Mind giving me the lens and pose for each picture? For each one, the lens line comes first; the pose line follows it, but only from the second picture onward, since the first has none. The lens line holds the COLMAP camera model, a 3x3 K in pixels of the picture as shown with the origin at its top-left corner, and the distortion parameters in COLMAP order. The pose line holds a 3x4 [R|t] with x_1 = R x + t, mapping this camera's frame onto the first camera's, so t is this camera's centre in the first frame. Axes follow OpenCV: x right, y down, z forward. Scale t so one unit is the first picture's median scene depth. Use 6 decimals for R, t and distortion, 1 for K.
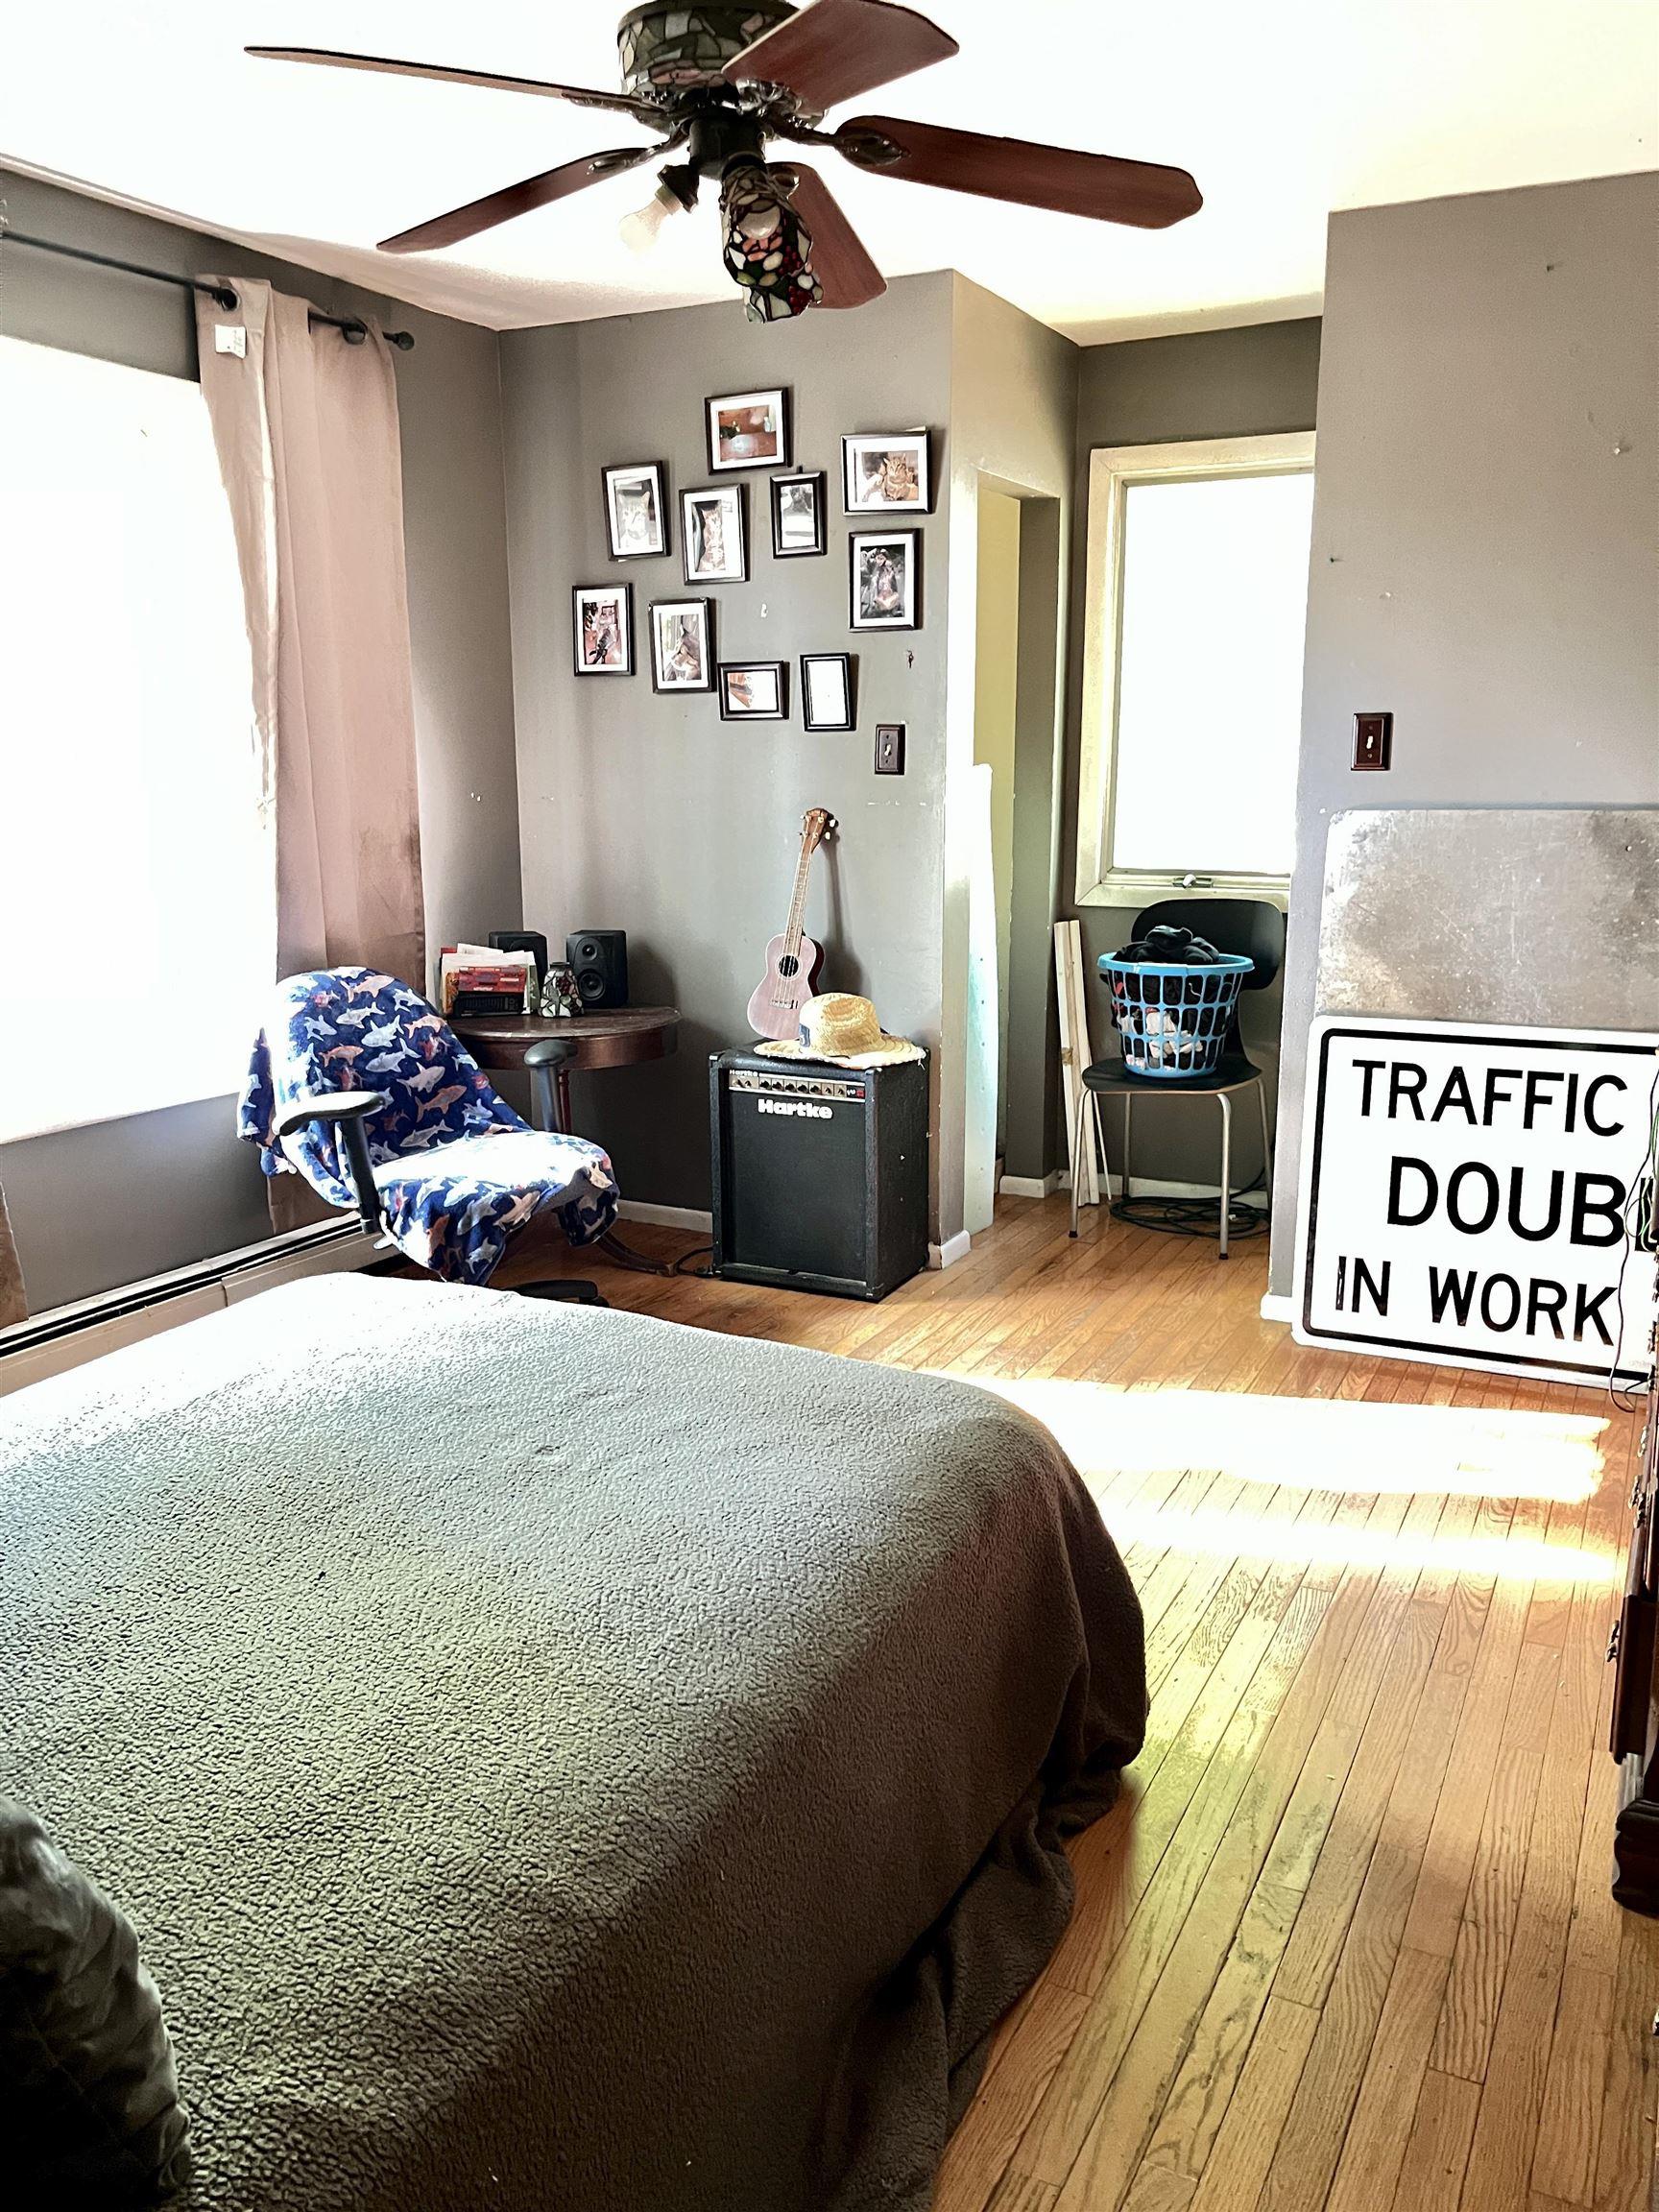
lens RADIAL K [[1675.6, 0, 827.0], [0, 1675.6, 1101.9], [0, 0, 1]] dist [0.037719, -0.049490]
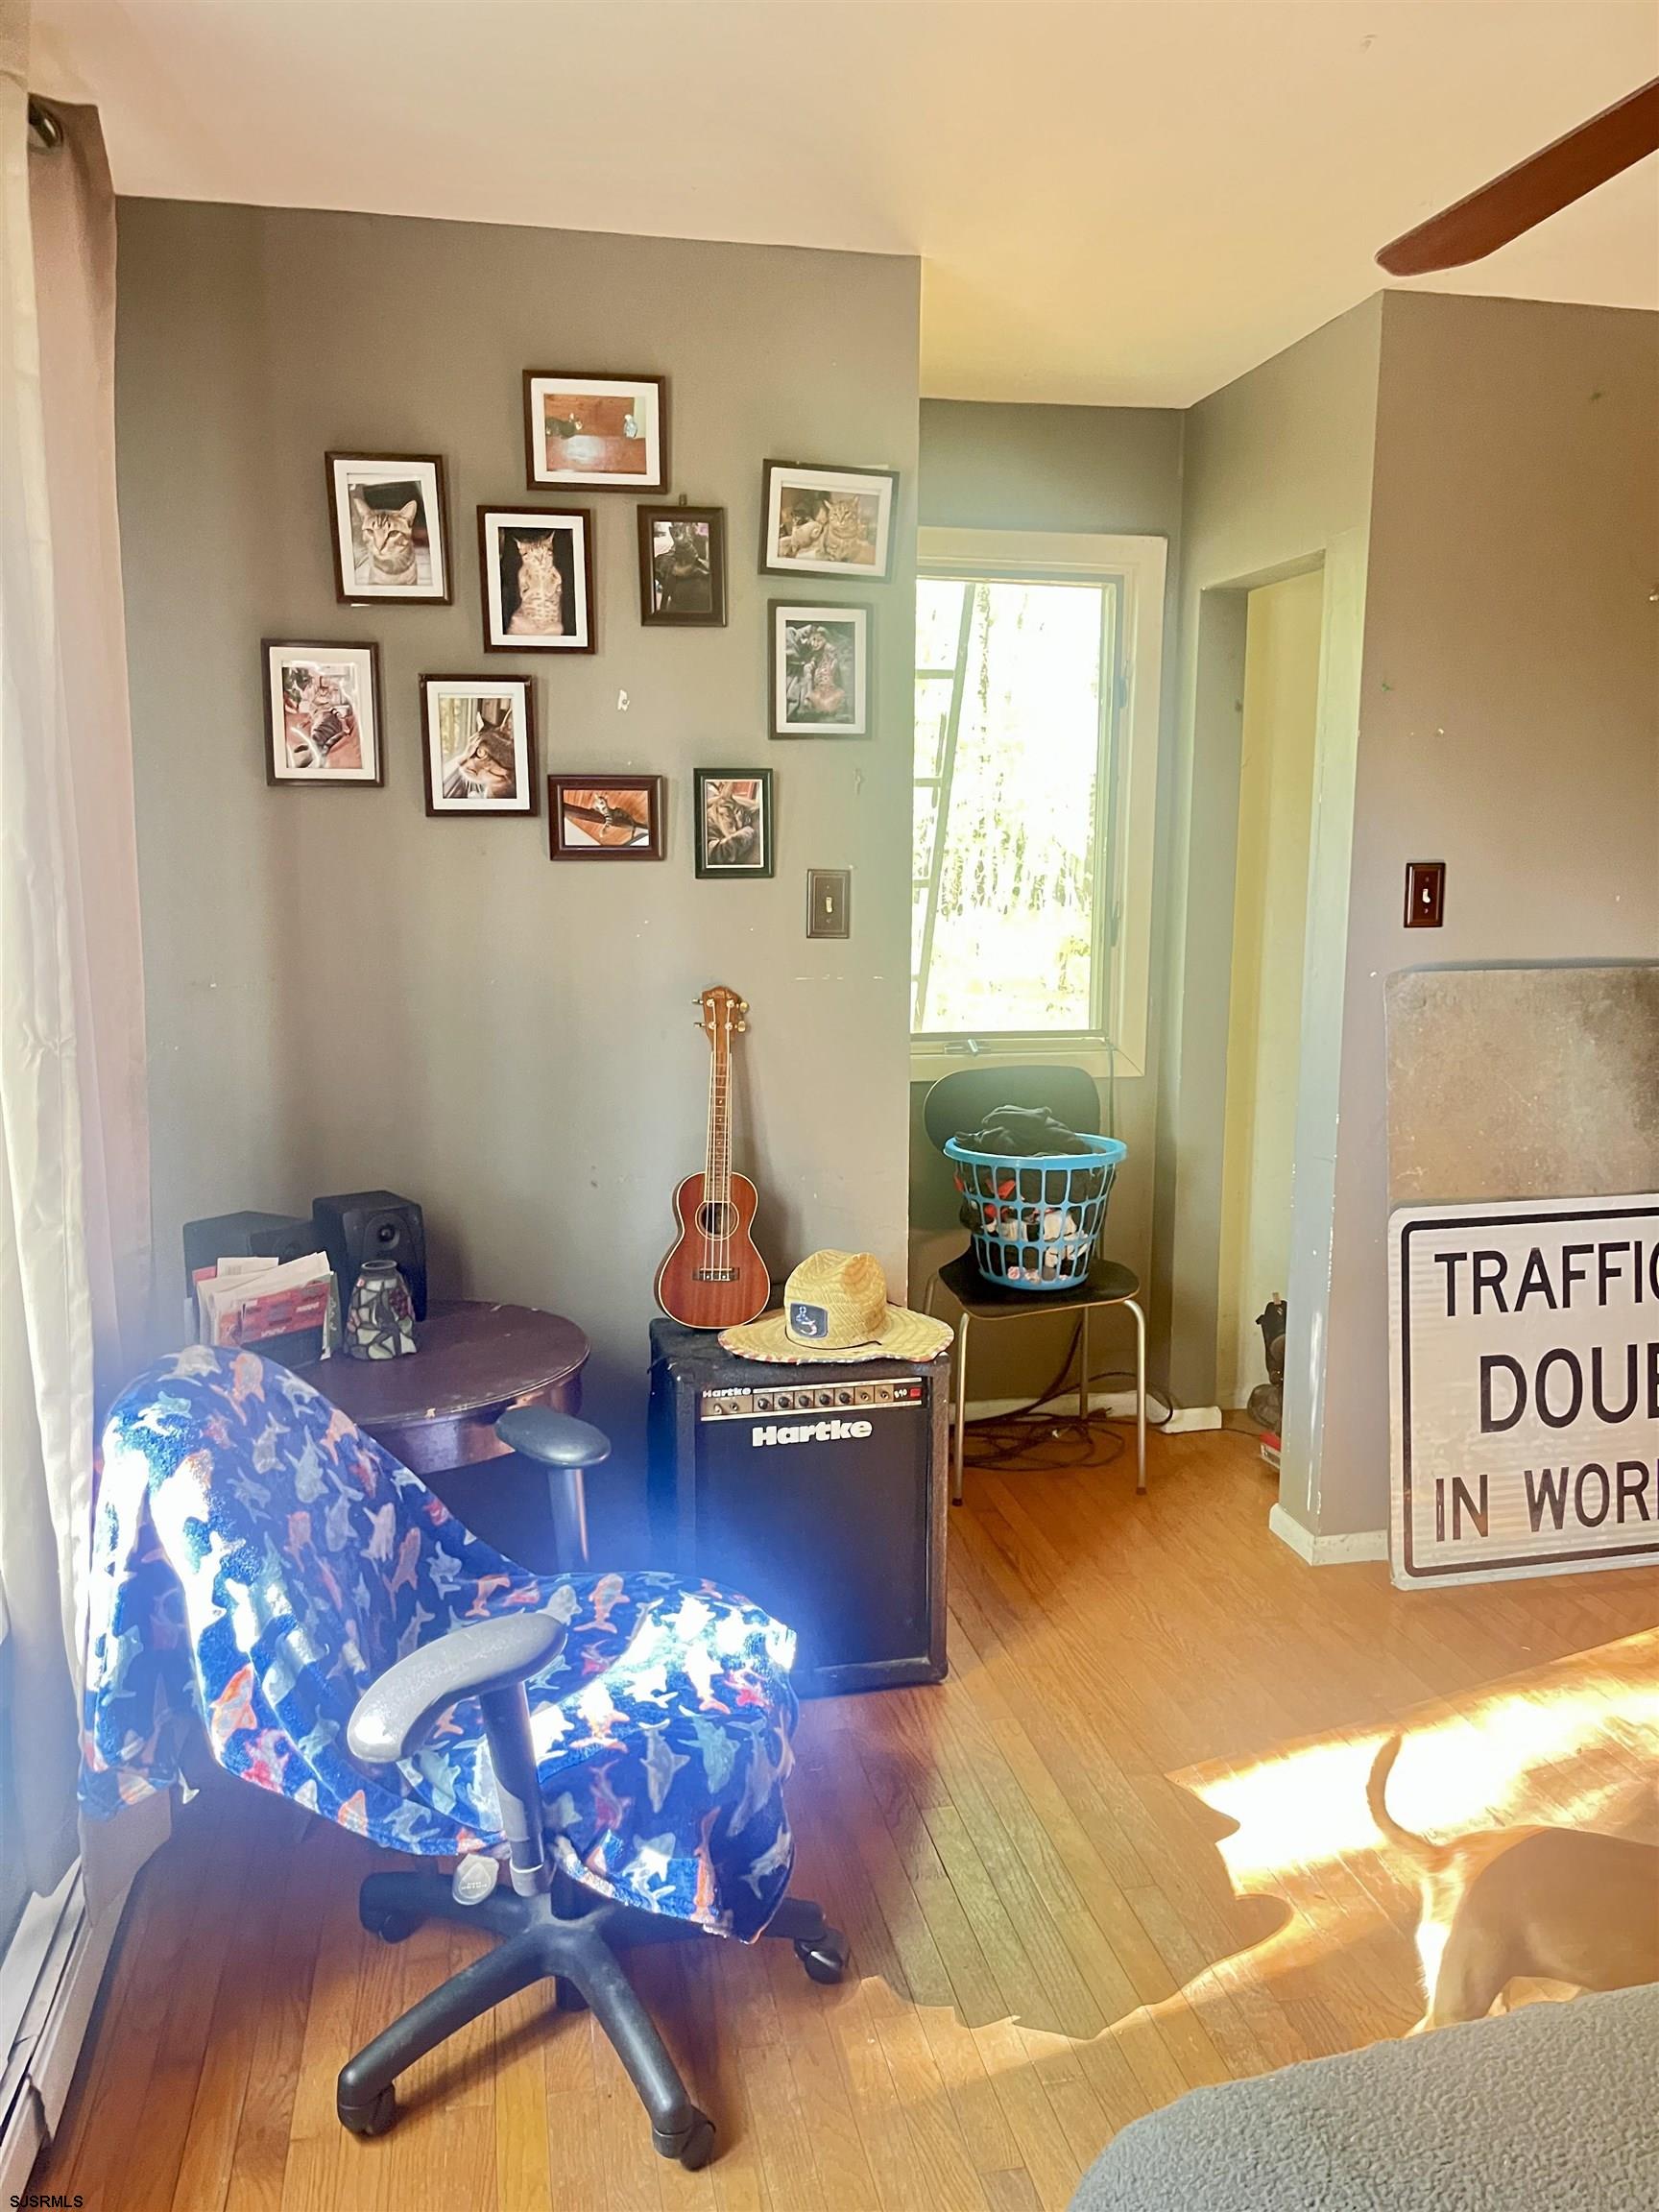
lens RADIAL K [[1675.6, 0, 829.2], [0, 1675.6, 1119.7], [0, 0, 1]] dist [0.037719, -0.049490]
pose [[0.777960, -0.096472, 0.620863, -0.464043], [0.123498, 0.992345, -0.000552, -0.131687], [-0.616057, 0.077105, 0.783919, 0.497060]]
